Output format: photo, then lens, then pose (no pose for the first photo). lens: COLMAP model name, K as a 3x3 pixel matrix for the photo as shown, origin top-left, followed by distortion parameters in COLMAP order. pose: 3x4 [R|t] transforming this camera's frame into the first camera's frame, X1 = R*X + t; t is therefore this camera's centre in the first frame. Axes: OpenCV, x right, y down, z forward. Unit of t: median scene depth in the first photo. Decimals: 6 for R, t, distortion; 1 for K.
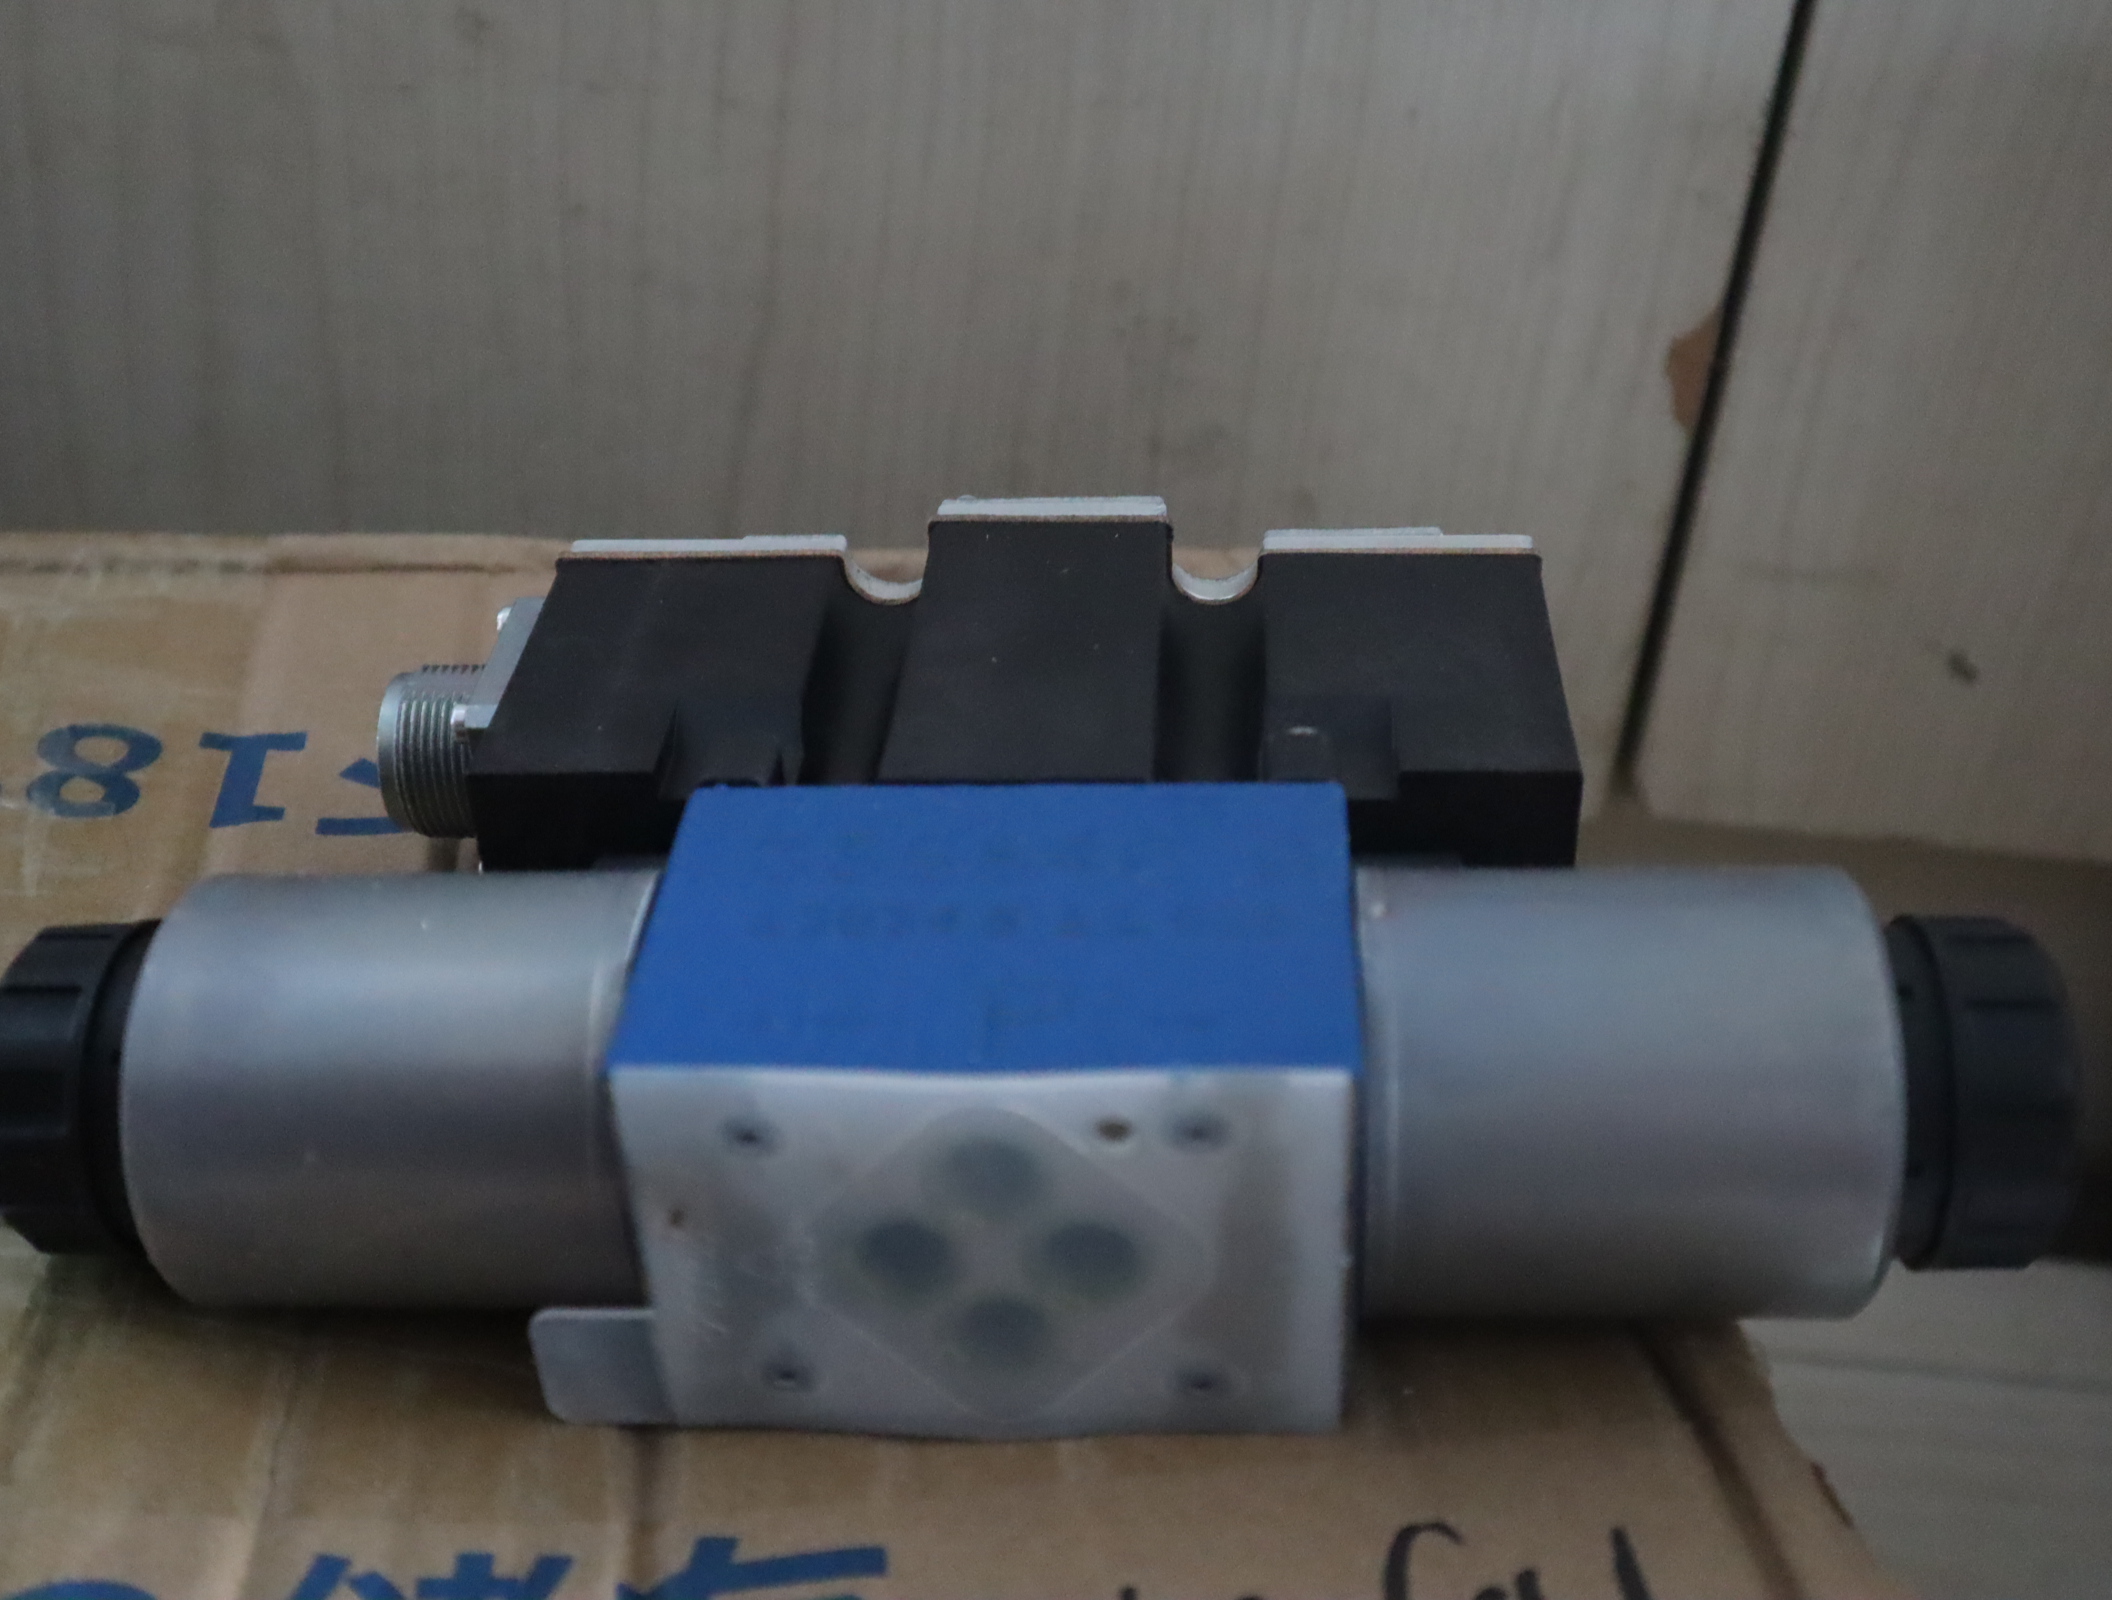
lens RADIAL K [[2555.8, 0, 1056.0], [0, 2555.8, 800.0], [0, 0, 1]] dist [0.029605, 0.073058]
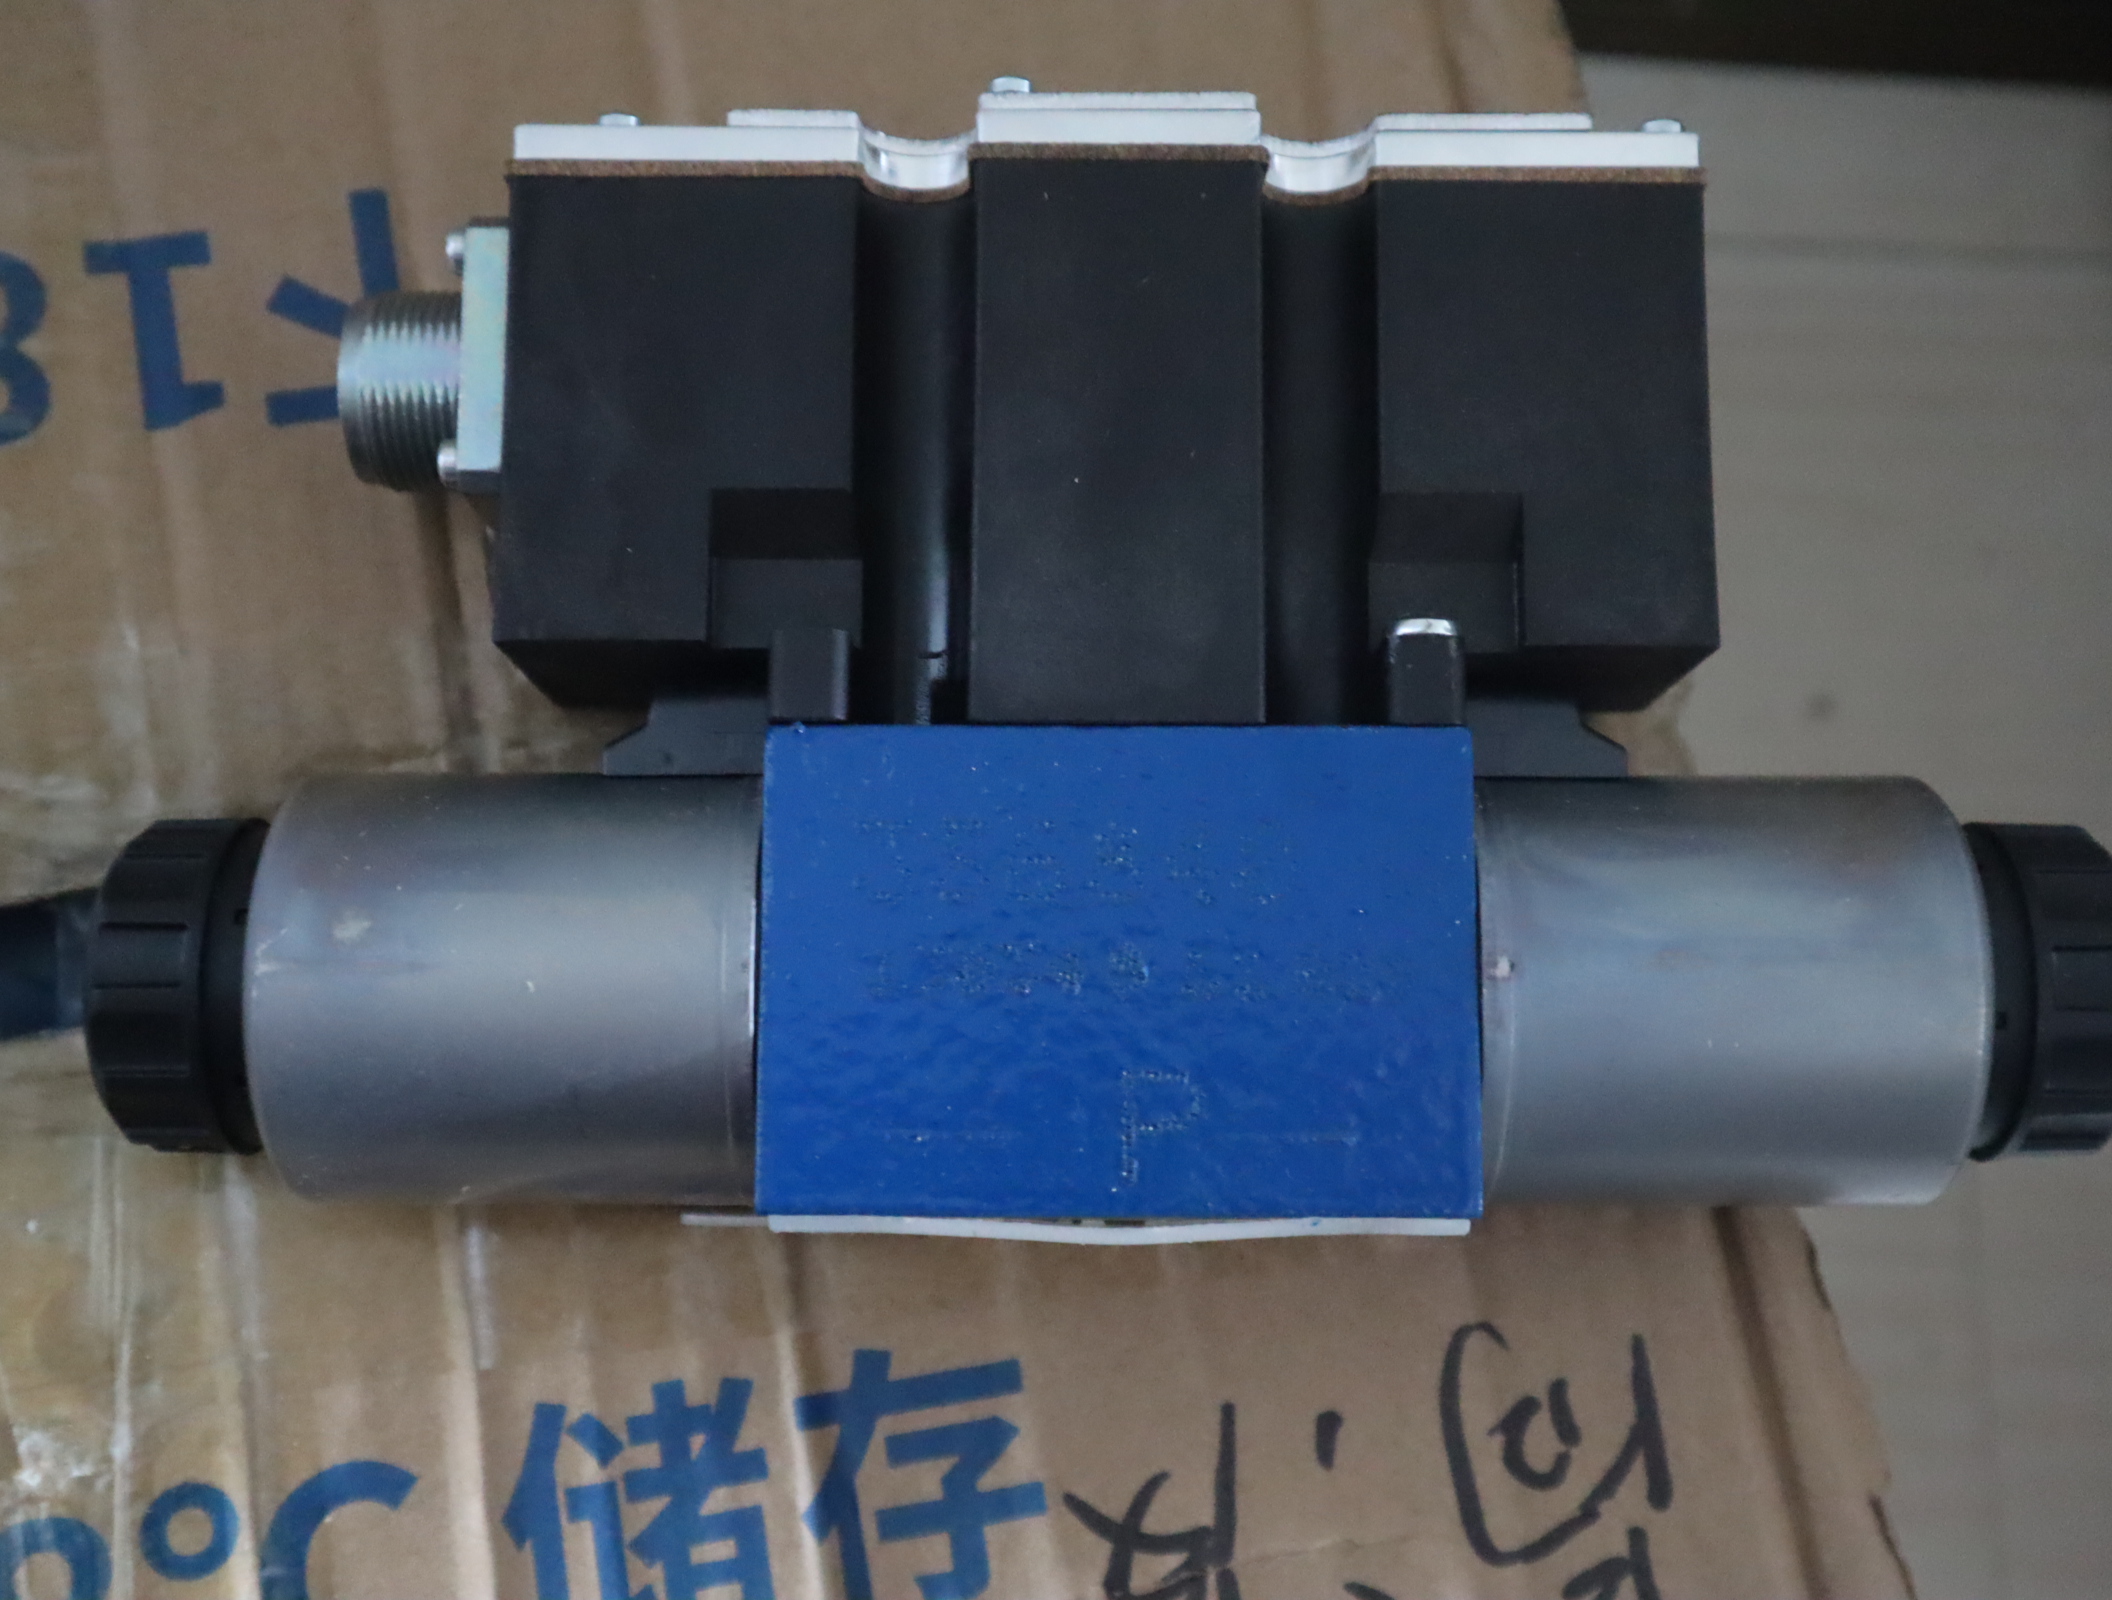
lens RADIAL K [[2555.8, 0, 1056.0], [0, 2555.8, 800.0], [0, 0, 1]] dist [0.029605, 0.073058]
pose [[0.997387, -0.049255, 0.052844, -0.096610], [-0.005496, 0.677654, 0.735360, -0.730709], [-0.072030, -0.733729, 0.675613, 0.387638]]
